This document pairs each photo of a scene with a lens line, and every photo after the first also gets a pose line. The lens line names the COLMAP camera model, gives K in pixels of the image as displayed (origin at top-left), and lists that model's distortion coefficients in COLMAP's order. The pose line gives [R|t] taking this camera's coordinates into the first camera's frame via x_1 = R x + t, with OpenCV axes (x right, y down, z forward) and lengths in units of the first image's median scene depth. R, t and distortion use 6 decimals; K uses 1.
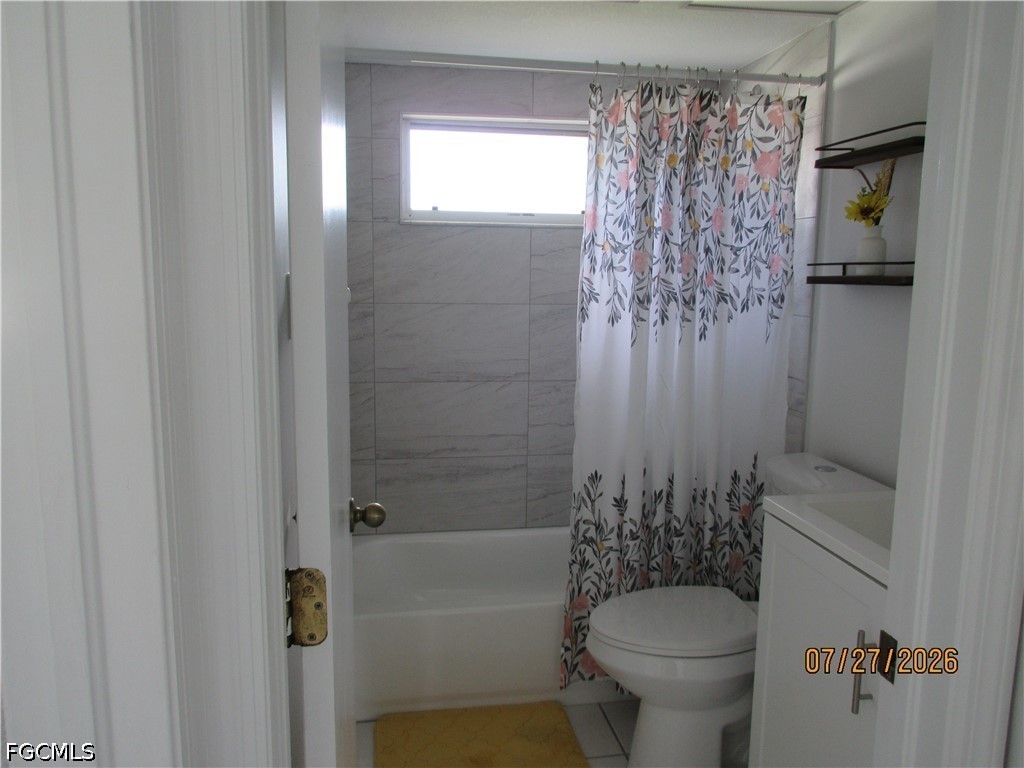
lens RADIAL K [[811.6, 0, 512.0], [0, 811.6, 384.8], [0, 0, 1]] dist [-0.034225, -0.002219]
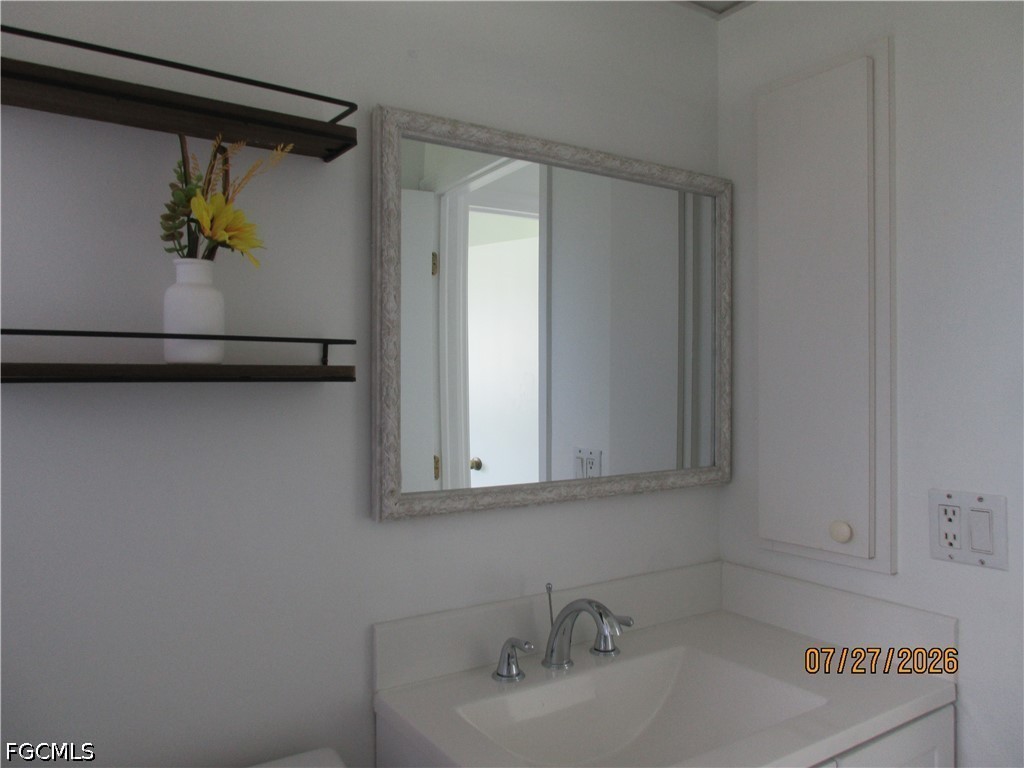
lens RADIAL K [[751.8, 0, 513.0], [0, 751.8, 383.0], [0, 0, 1]] dist [-0.010930, 0.003687]
pose [[-0.418716, -0.008028, 0.908082, -0.026700], [0.123420, 0.990180, 0.065663, -0.135109], [-0.899691, 0.139570, -0.413613, 1.039768]]
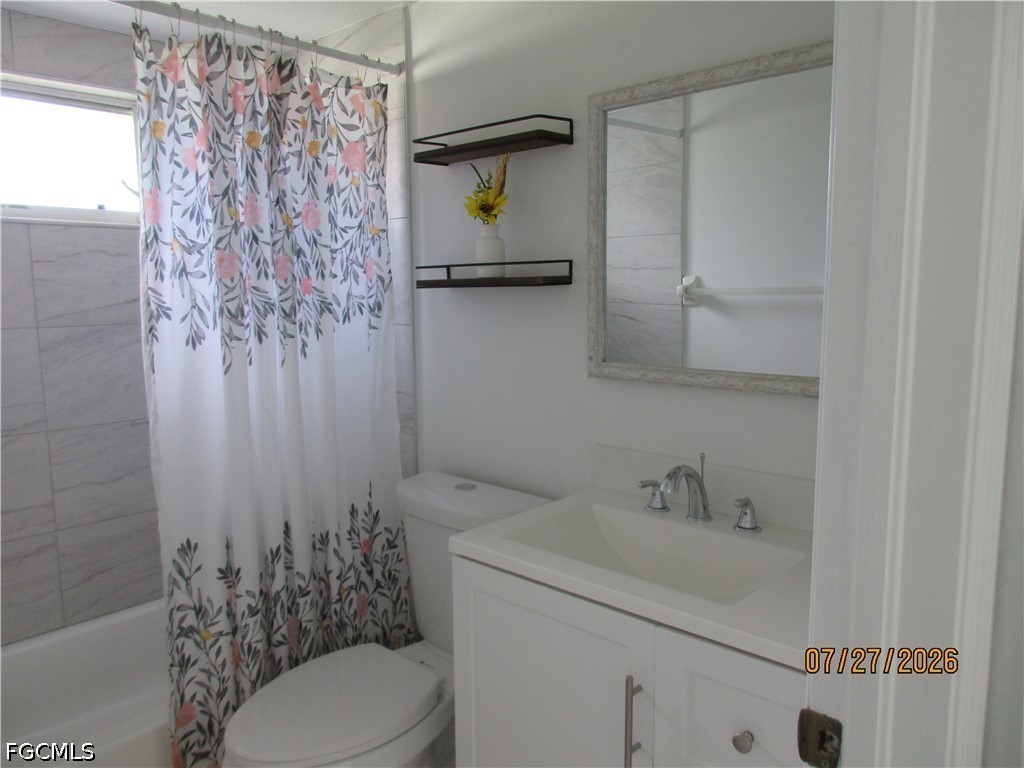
lens RADIAL K [[751.8, 0, 512.0], [0, 751.8, 386.5], [0, 0, 1]] dist [-0.010930, 0.003687]
pose [[0.784015, -0.097112, 0.613098, -0.079314], [0.103347, 0.994323, 0.025339, -0.024132], [-0.612078, 0.043495, 0.789601, 0.254963]]
